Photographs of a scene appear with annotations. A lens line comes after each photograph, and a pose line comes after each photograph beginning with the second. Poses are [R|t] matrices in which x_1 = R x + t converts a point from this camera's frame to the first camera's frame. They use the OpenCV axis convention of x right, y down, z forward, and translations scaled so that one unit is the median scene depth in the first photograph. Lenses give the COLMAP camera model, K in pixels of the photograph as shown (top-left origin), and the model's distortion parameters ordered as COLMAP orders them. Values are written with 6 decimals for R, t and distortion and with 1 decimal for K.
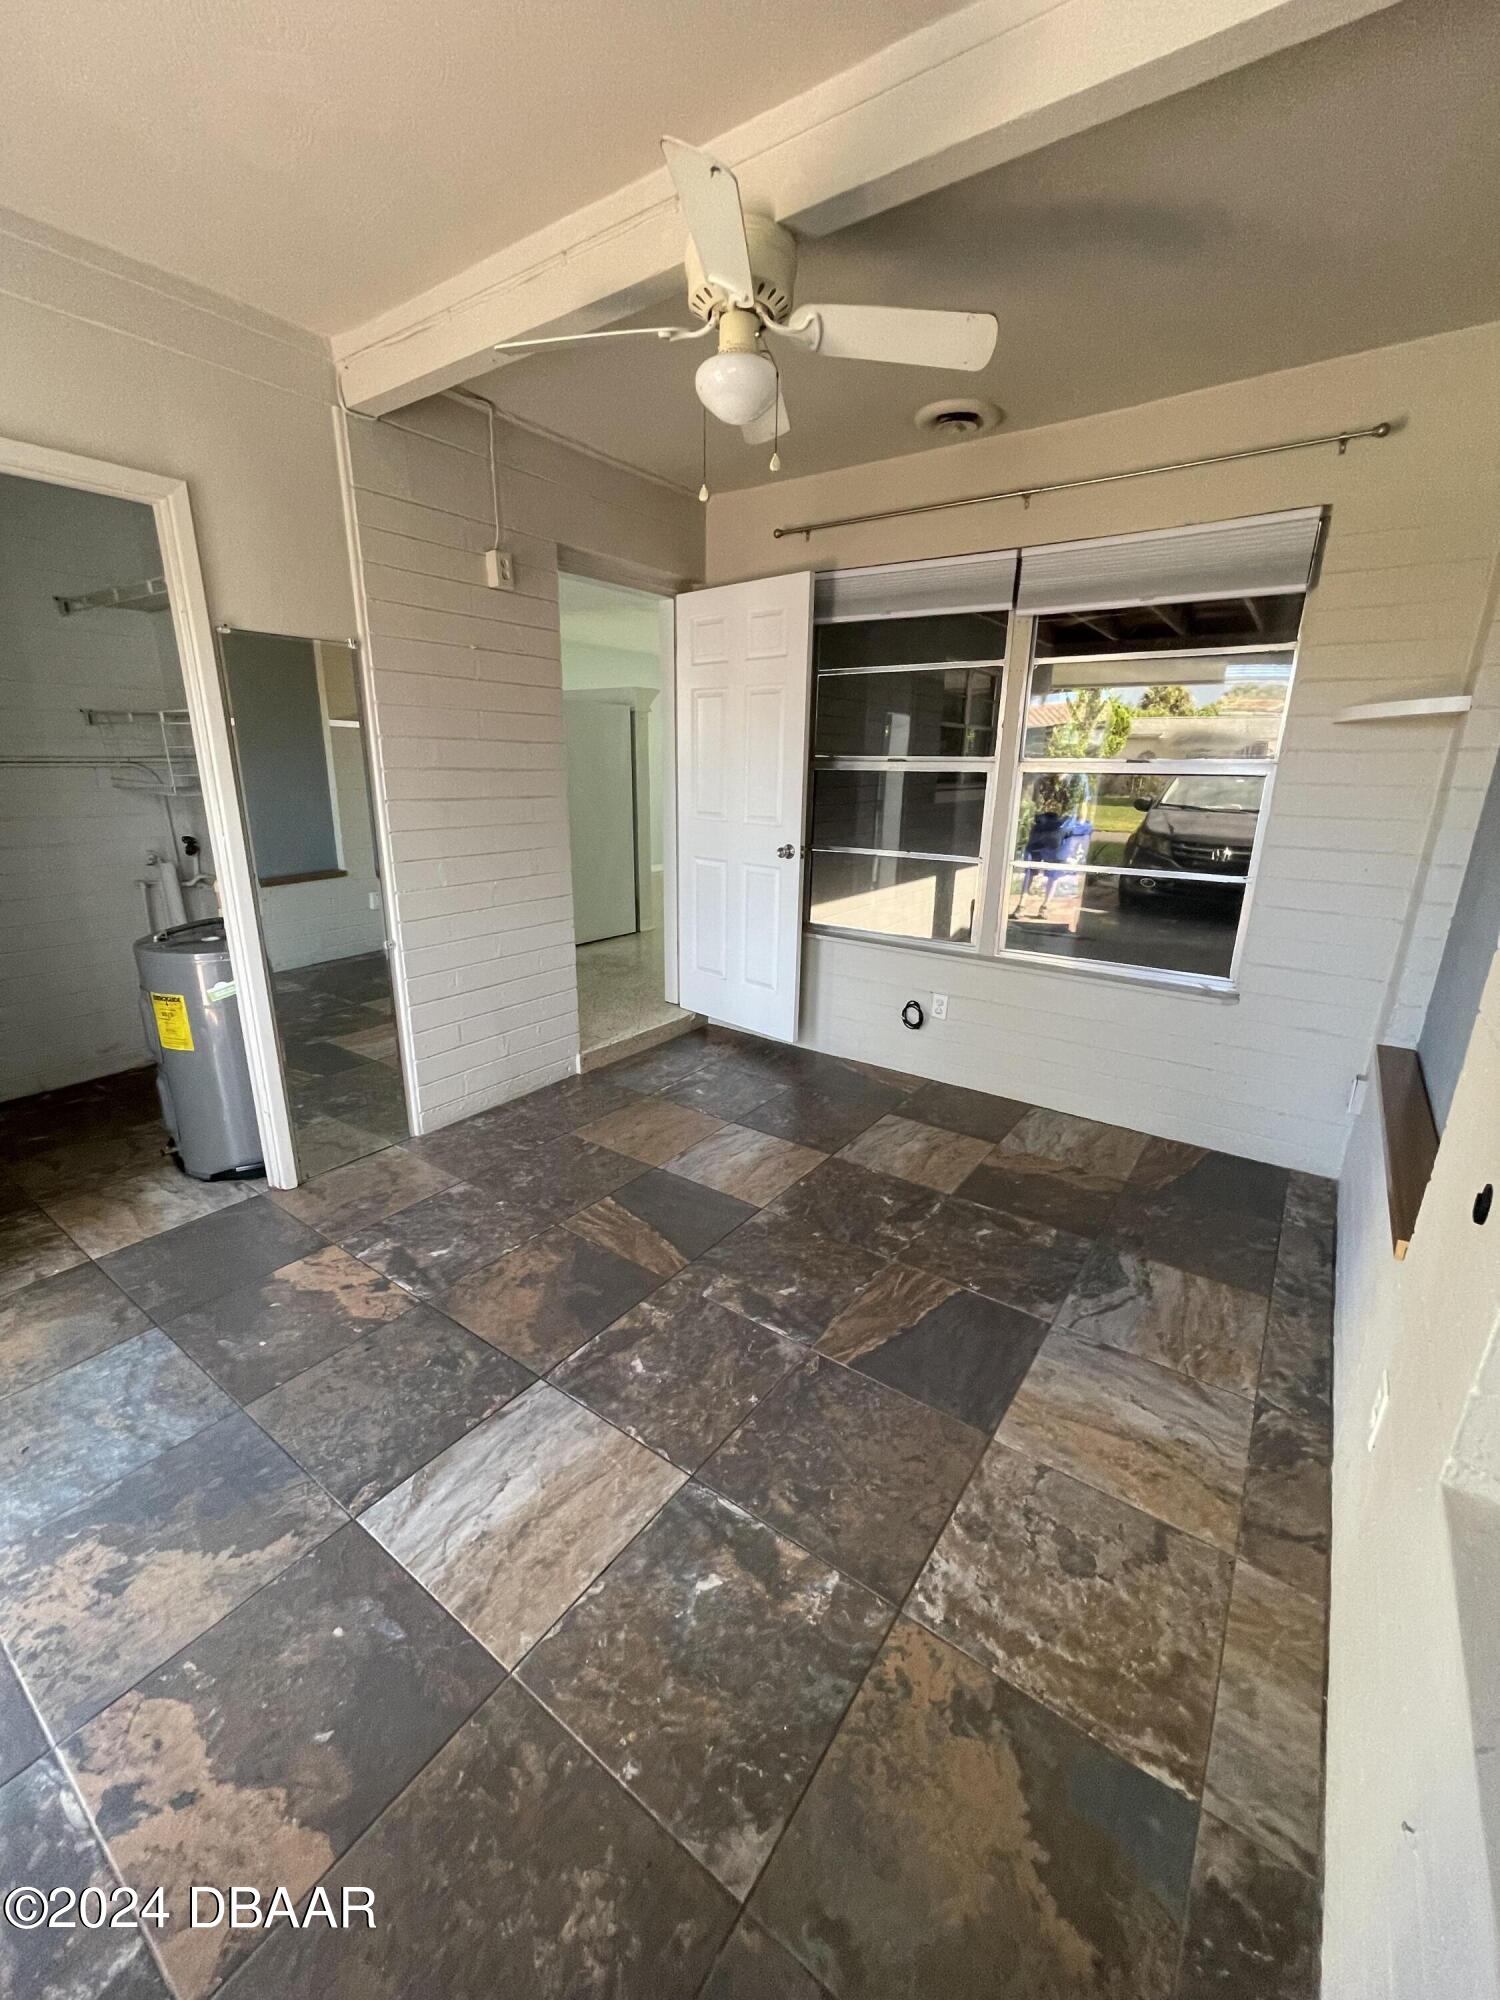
lens RADIAL K [[807.5, 0, 725.6], [0, 807.5, 1000.0], [0, 0, 1]] dist [0.001456, 0.000245]
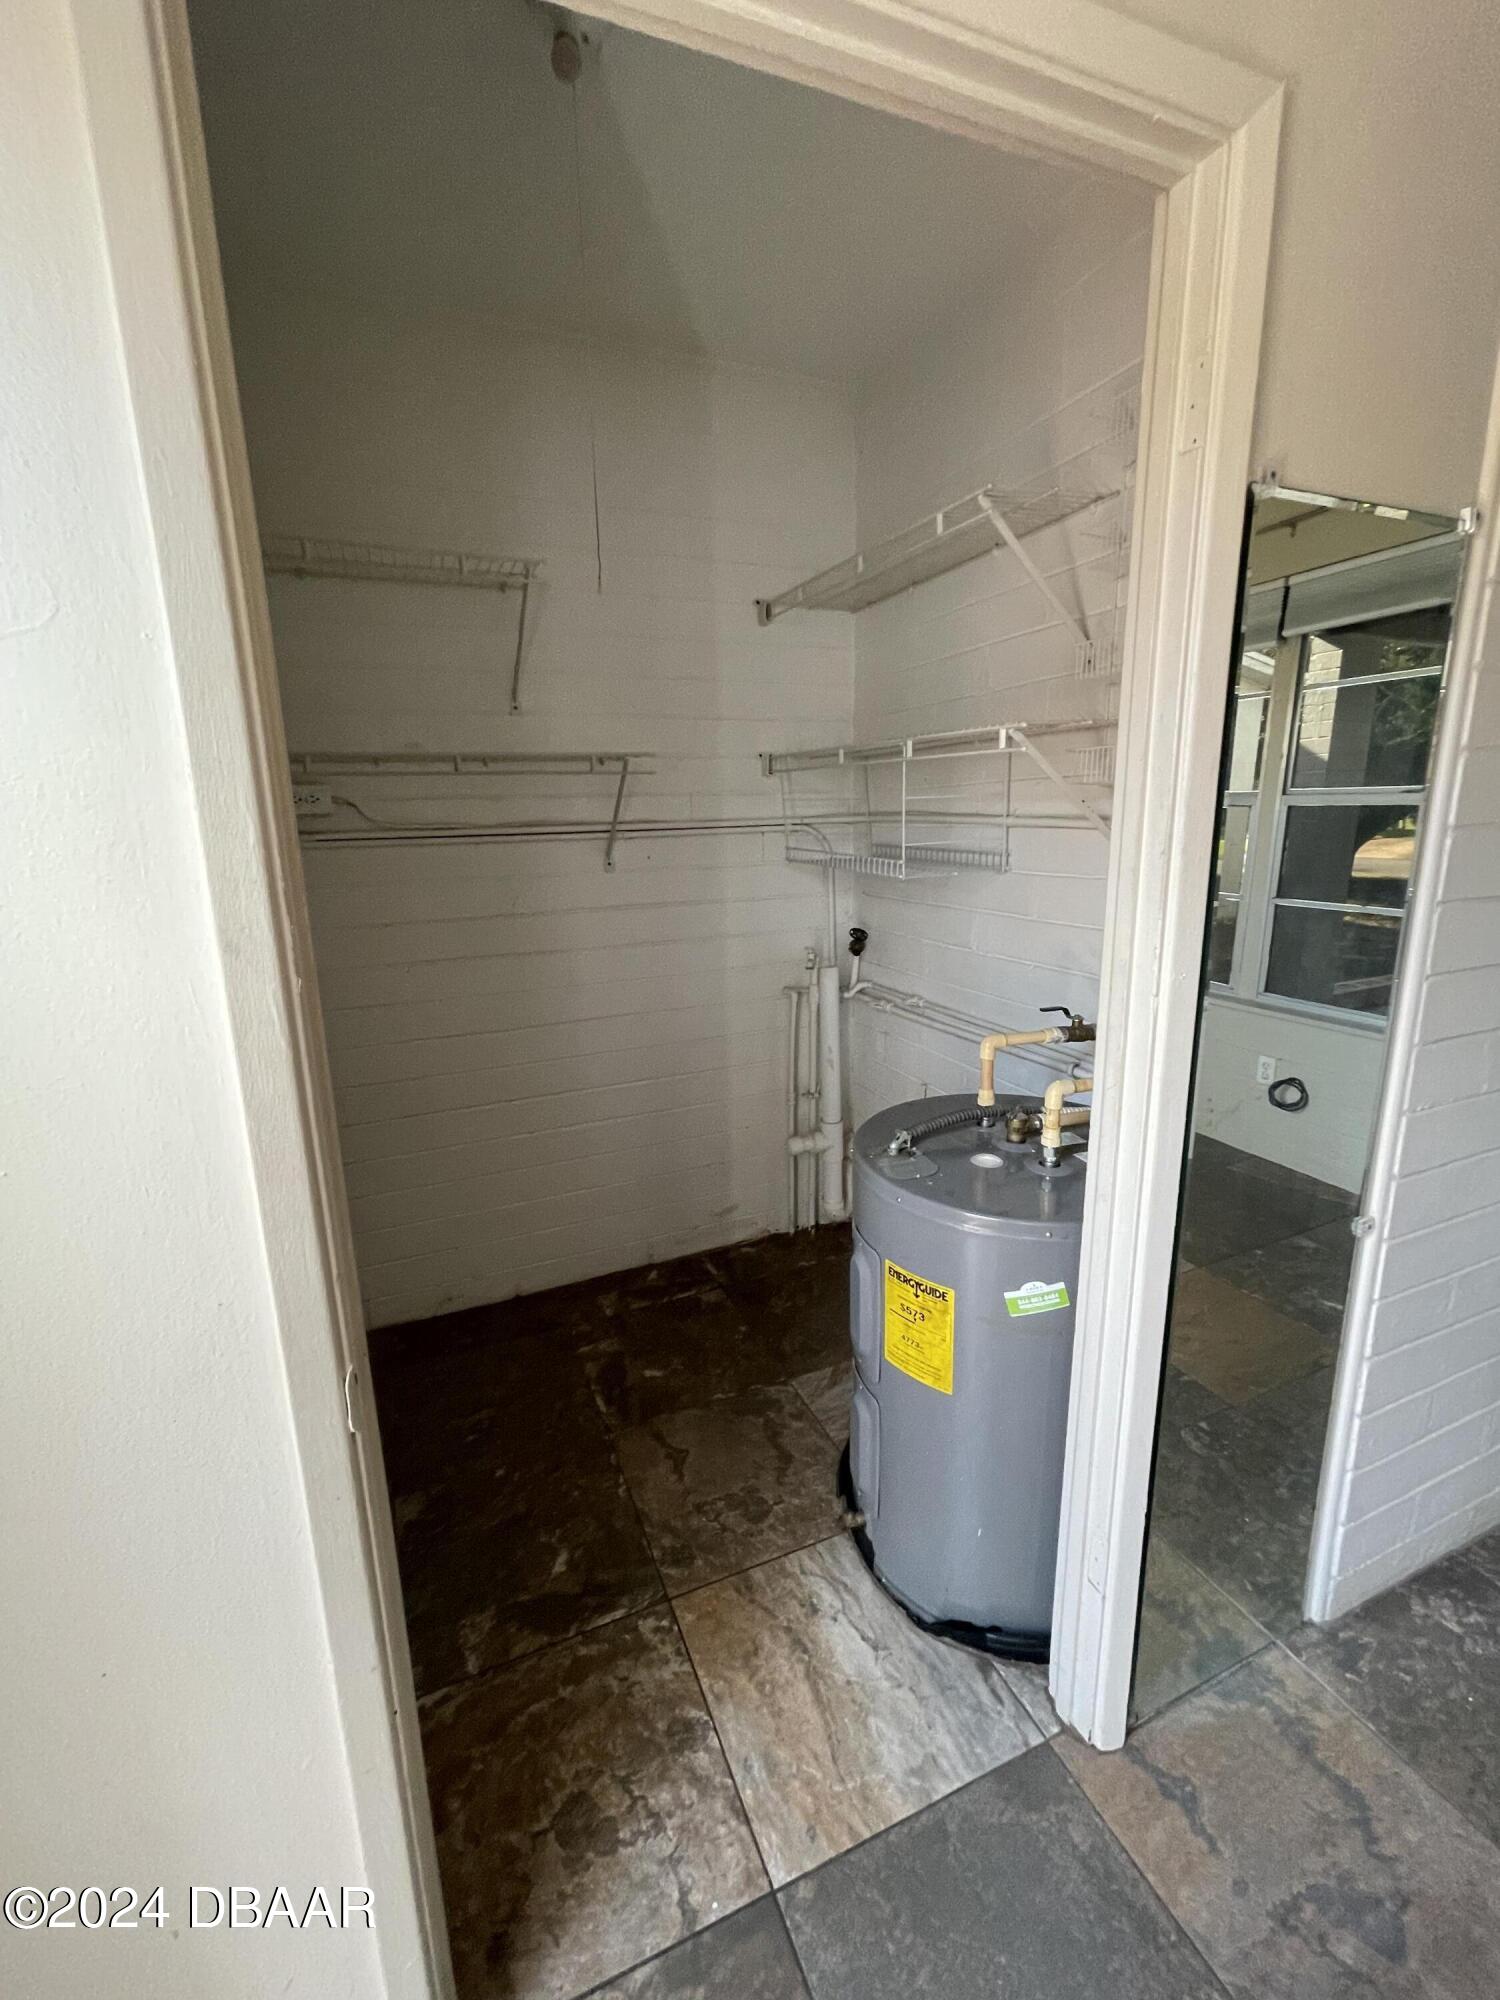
lens RADIAL K [[807.5, 0, 725.6], [0, 807.5, 1000.0], [0, 0, 1]] dist [0.001456, 0.000245]
pose [[0.853181, 0.089419, -0.513894, -0.508953], [-0.118926, 0.992595, -0.024730, -0.141539], [0.507877, 0.082214, 0.857497, 0.452010]]
